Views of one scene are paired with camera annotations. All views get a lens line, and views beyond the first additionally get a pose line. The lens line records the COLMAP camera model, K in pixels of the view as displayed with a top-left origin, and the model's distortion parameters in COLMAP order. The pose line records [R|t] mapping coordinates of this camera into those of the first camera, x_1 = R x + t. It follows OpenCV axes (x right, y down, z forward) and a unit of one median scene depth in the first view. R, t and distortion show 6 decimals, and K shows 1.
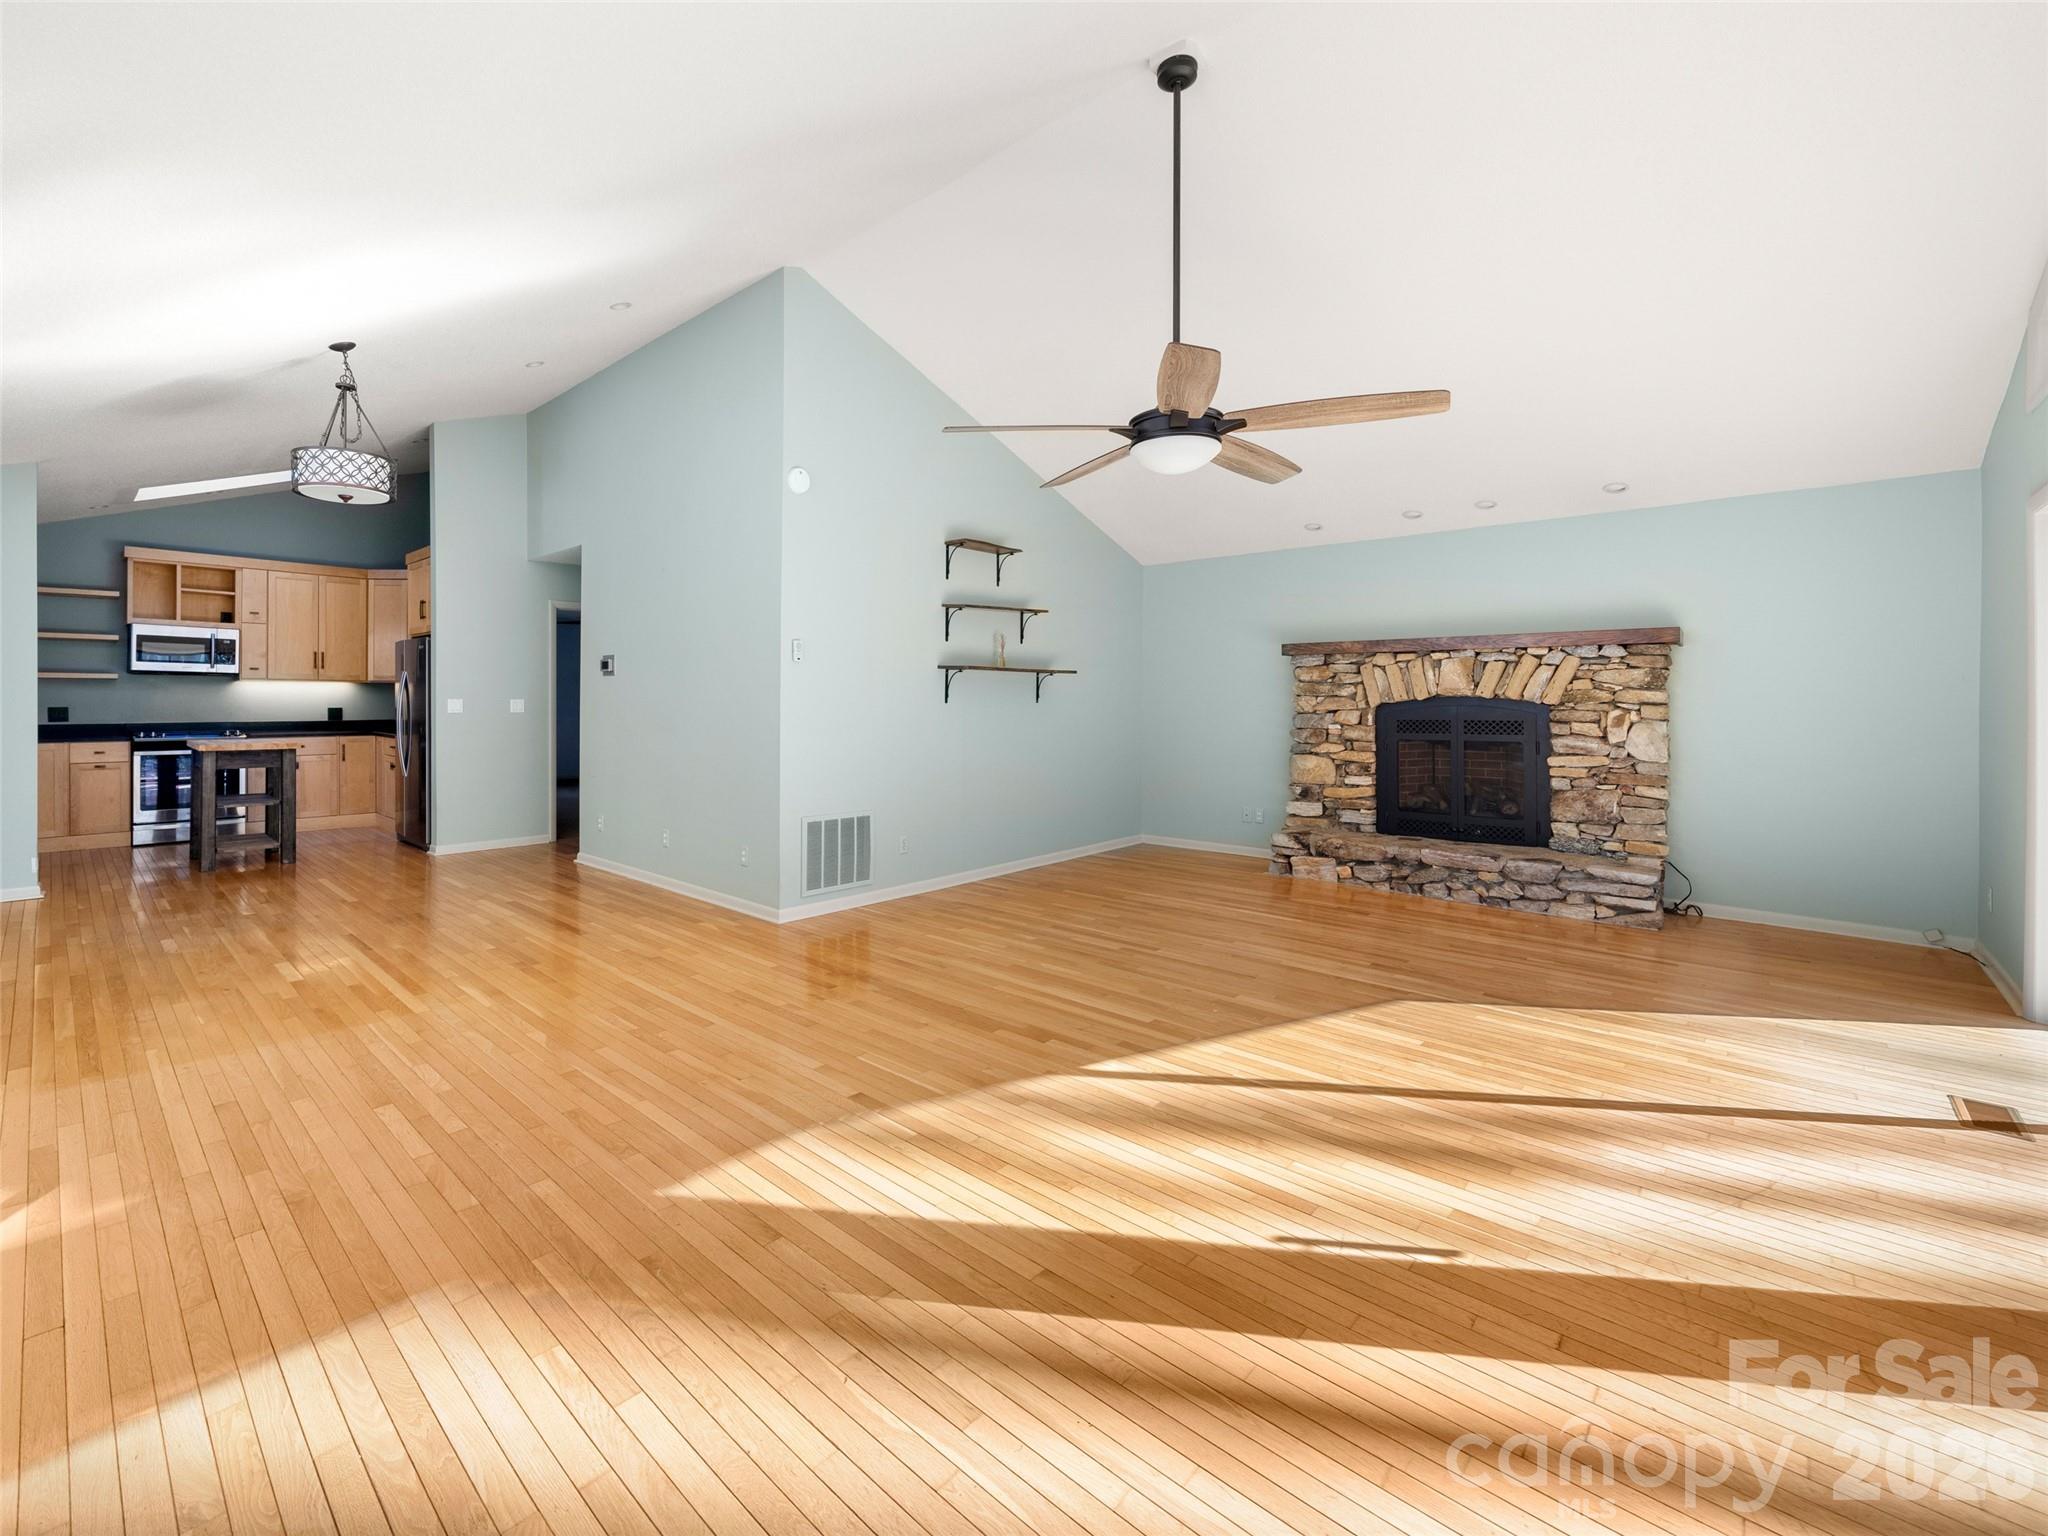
lens RADIAL K [[868.3, 0, 902.9], [0, 868.3, 703.1], [0, 0, 1]] dist [-0.003815, -0.002526]
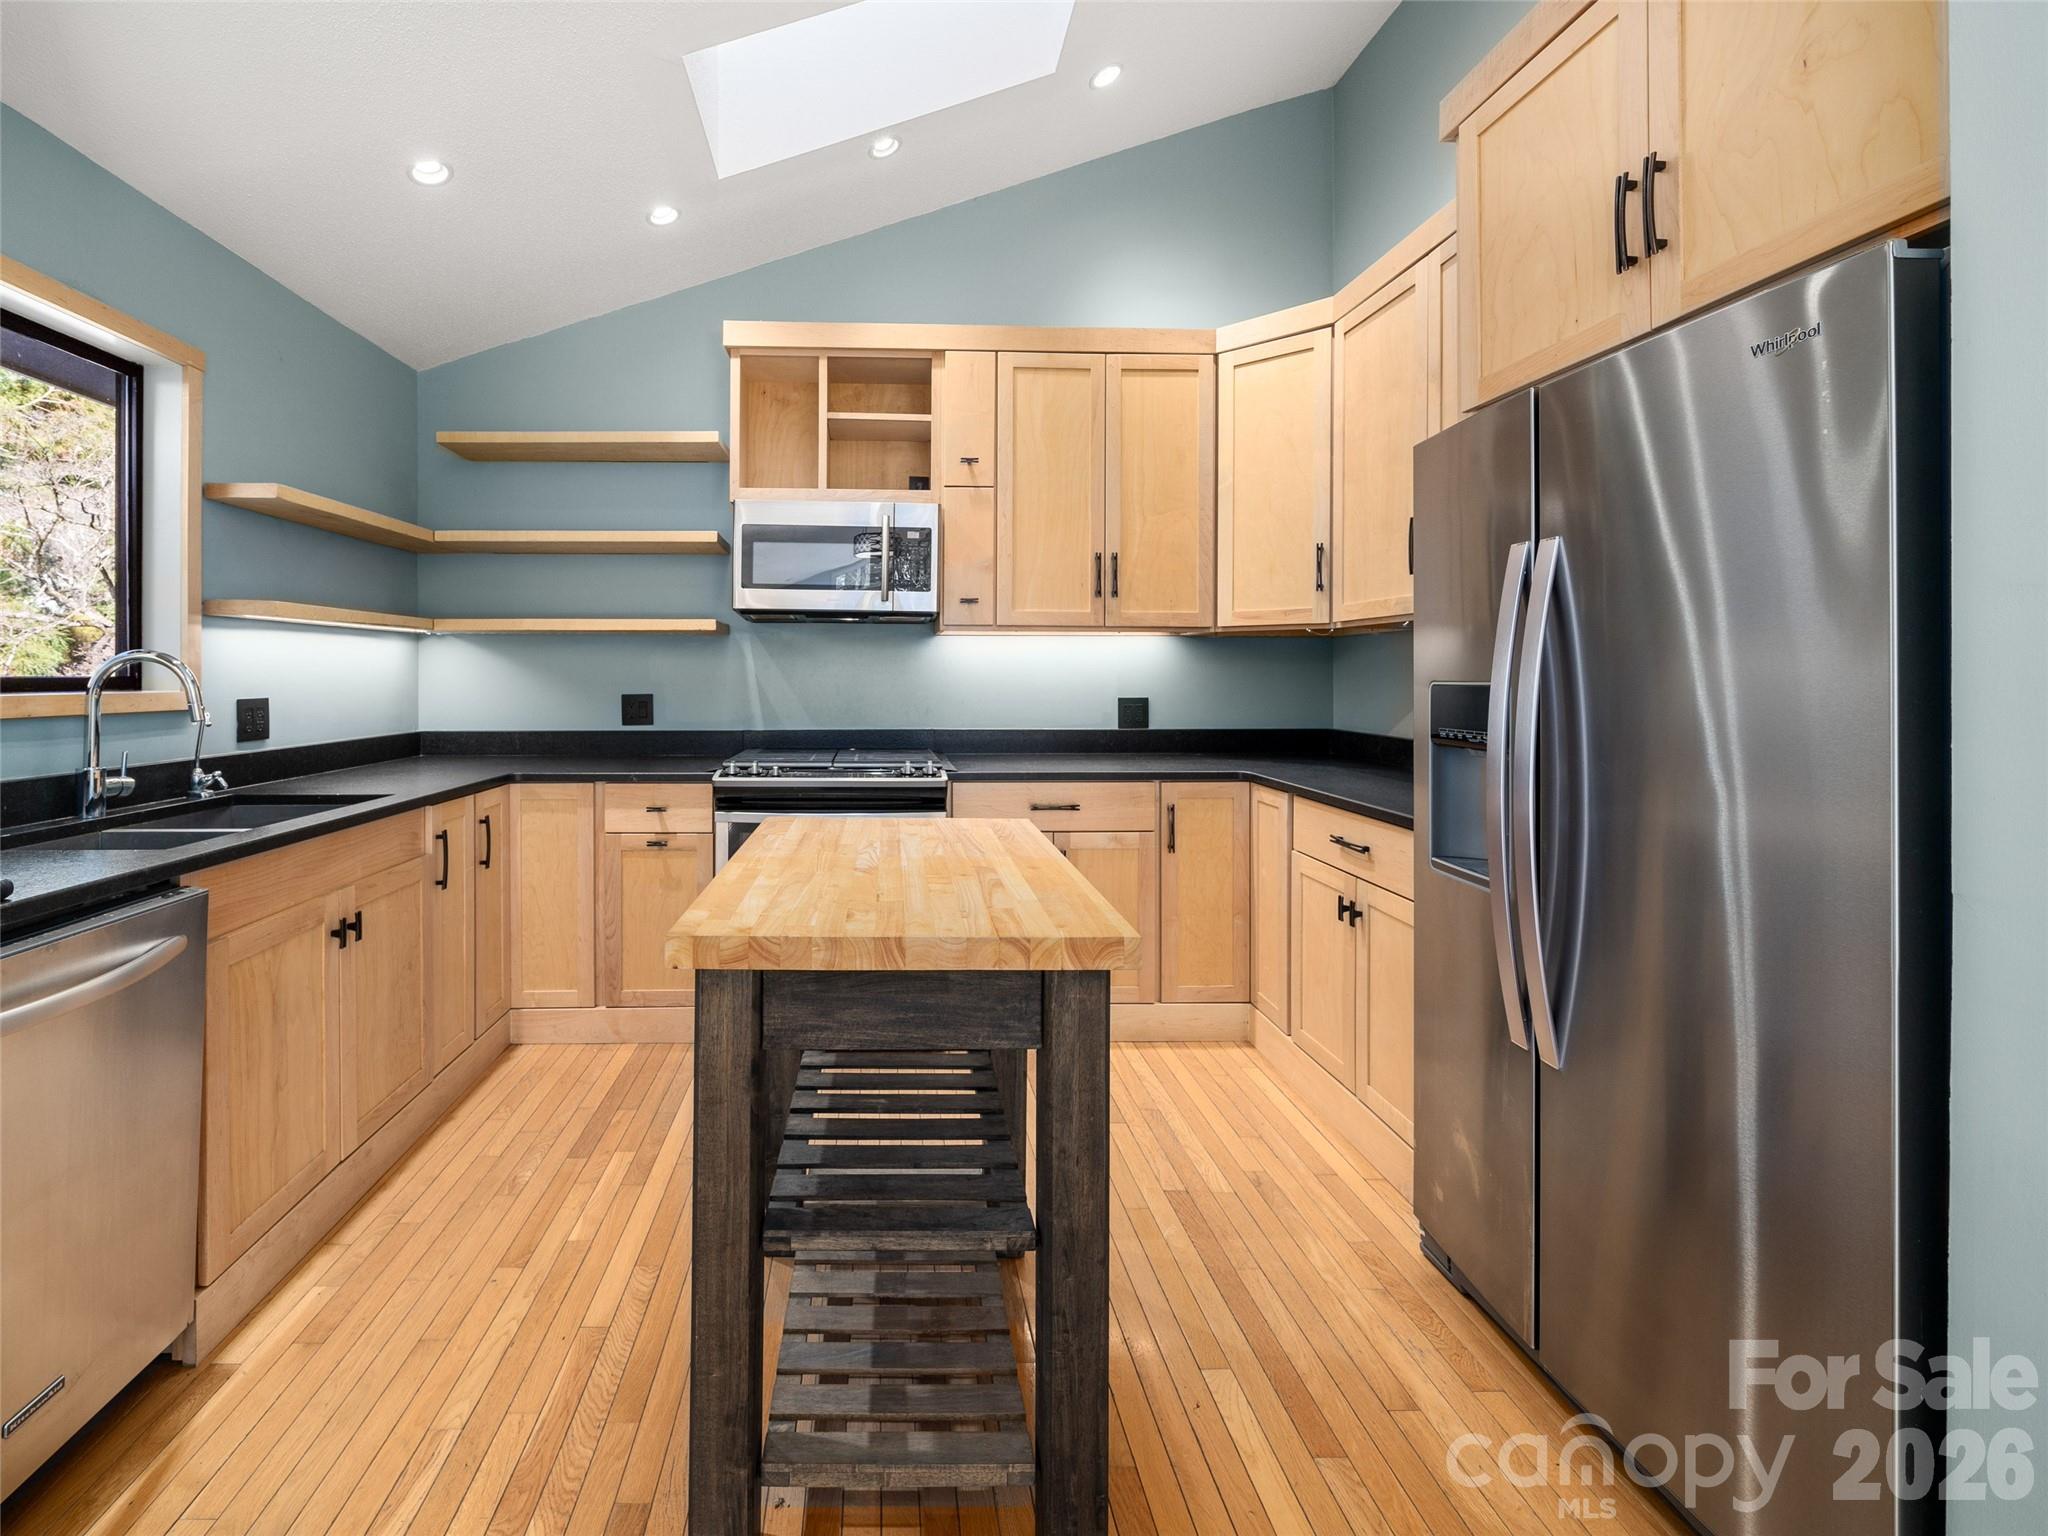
lens RADIAL K [[868.3, 0, 896.9], [0, 868.3, 674.4], [0, 0, 1]] dist [-0.003815, -0.002526]
pose [[0.730567, -0.002592, -0.682837, -0.527083], [-0.002215, 0.999979, -0.006165, -0.003413], [0.682838, 0.006017, 0.730545, 0.721327]]
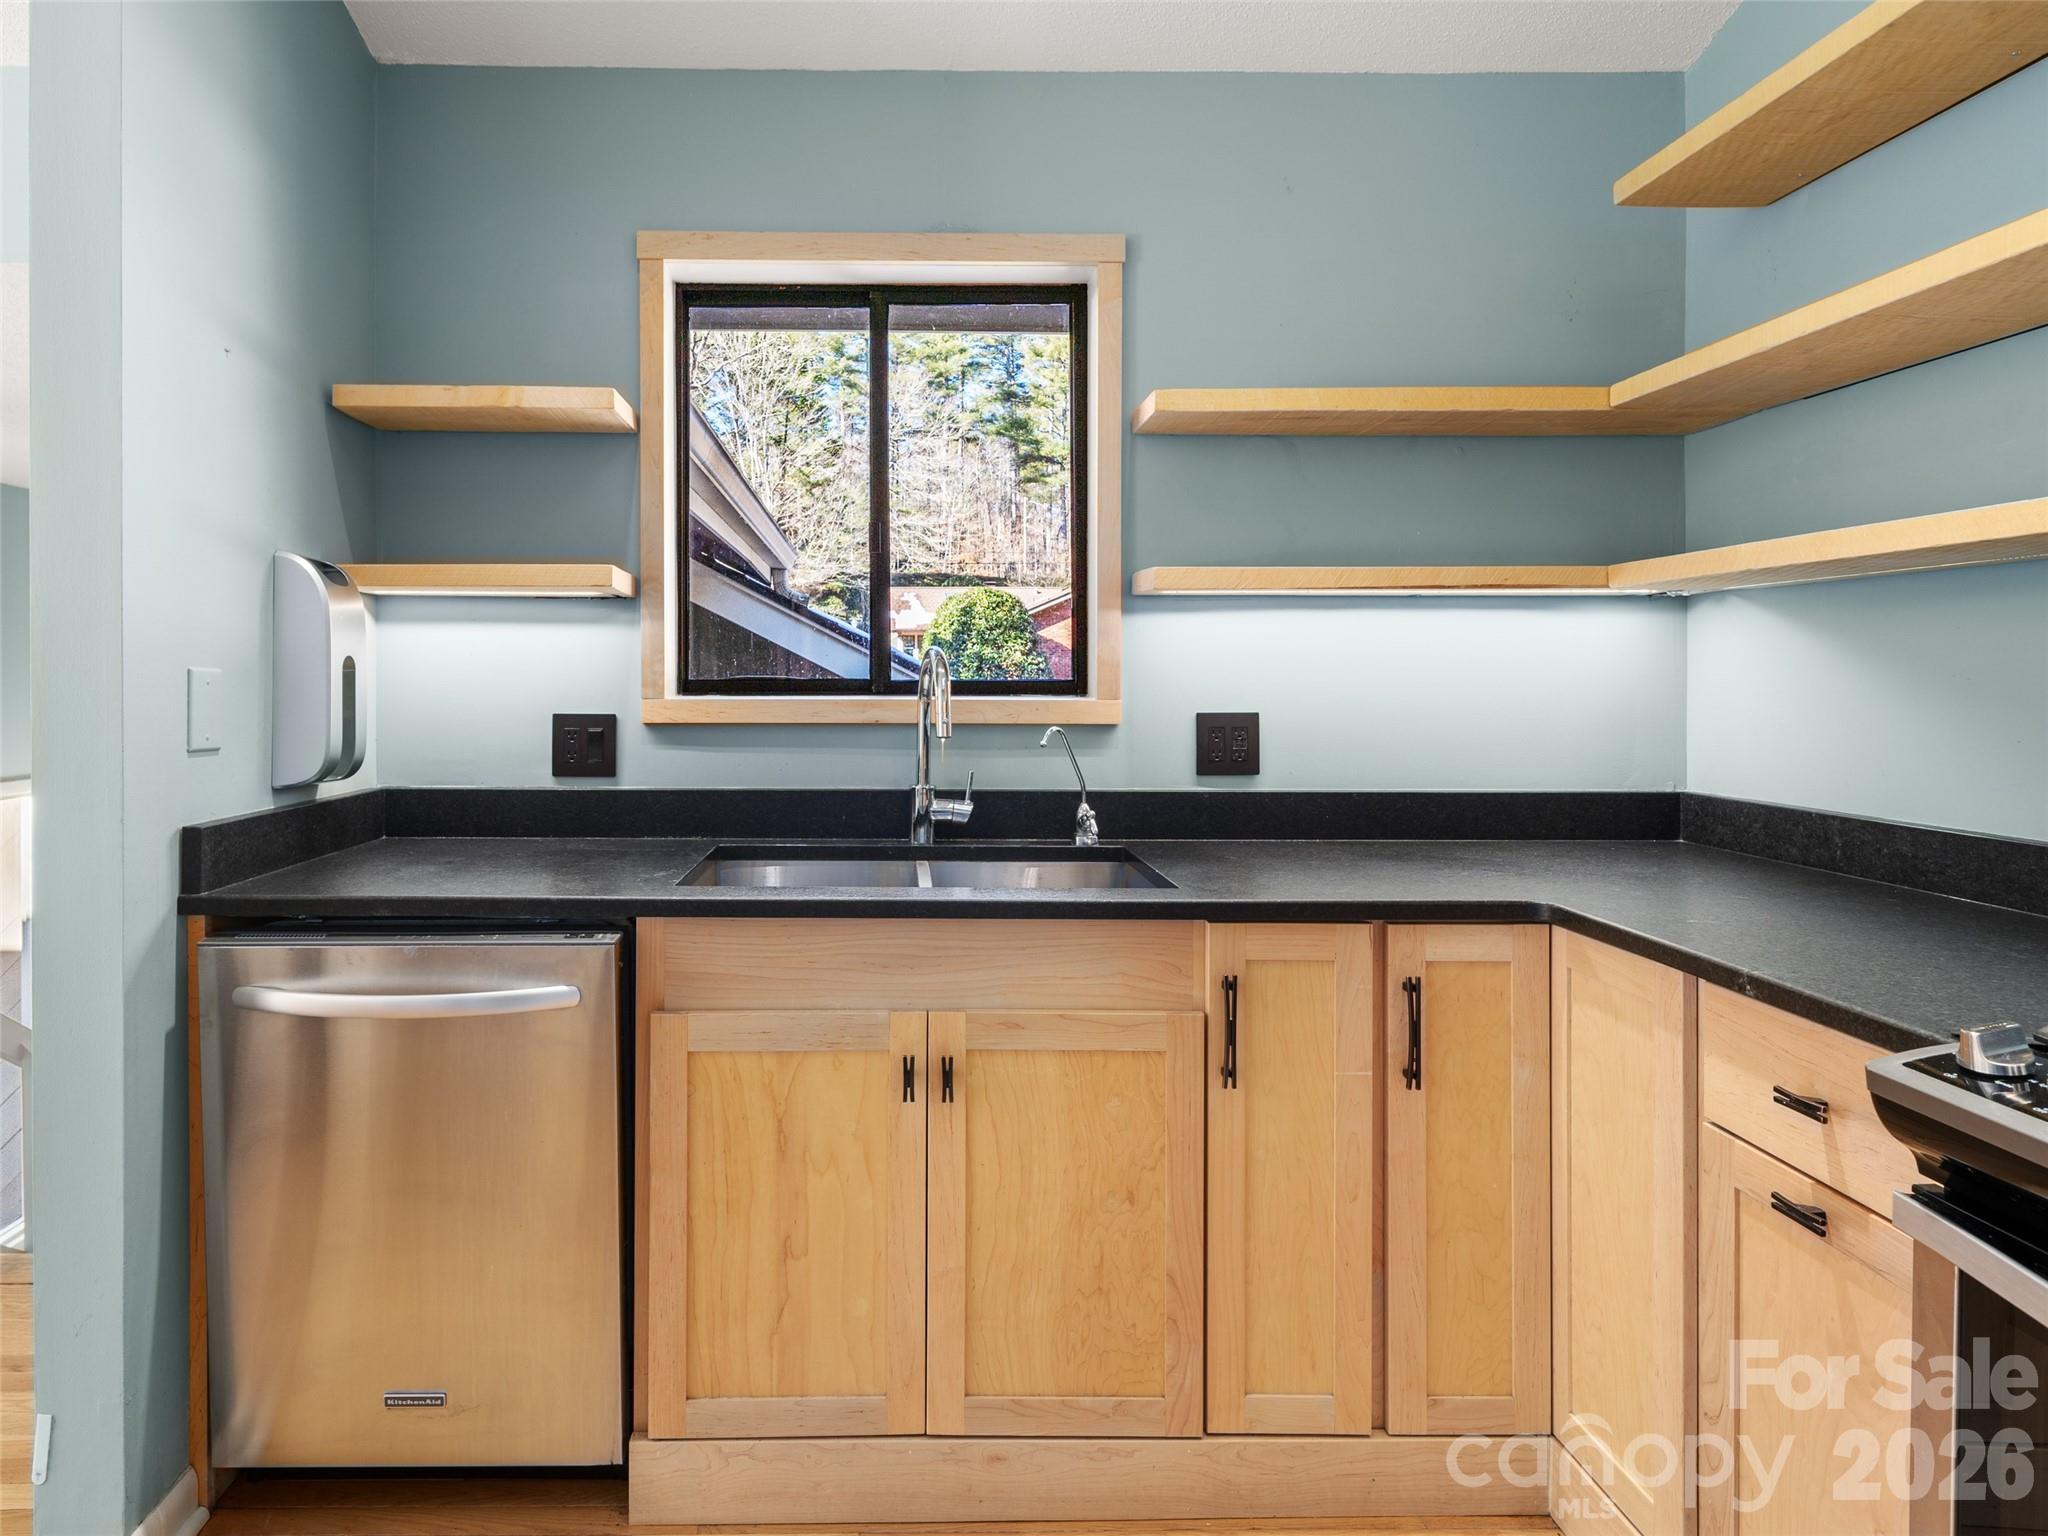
lens RADIAL K [[1158.5, 0, 909.7], [0, 1158.5, 679.3], [0, 0, 1]] dist [0.000955, -0.001693]
pose [[-0.694820, -0.001213, -0.719183, -0.662847], [-0.006639, 0.999967, 0.004728, -0.005088], [0.719153, 0.008060, -0.694805, 0.948686]]
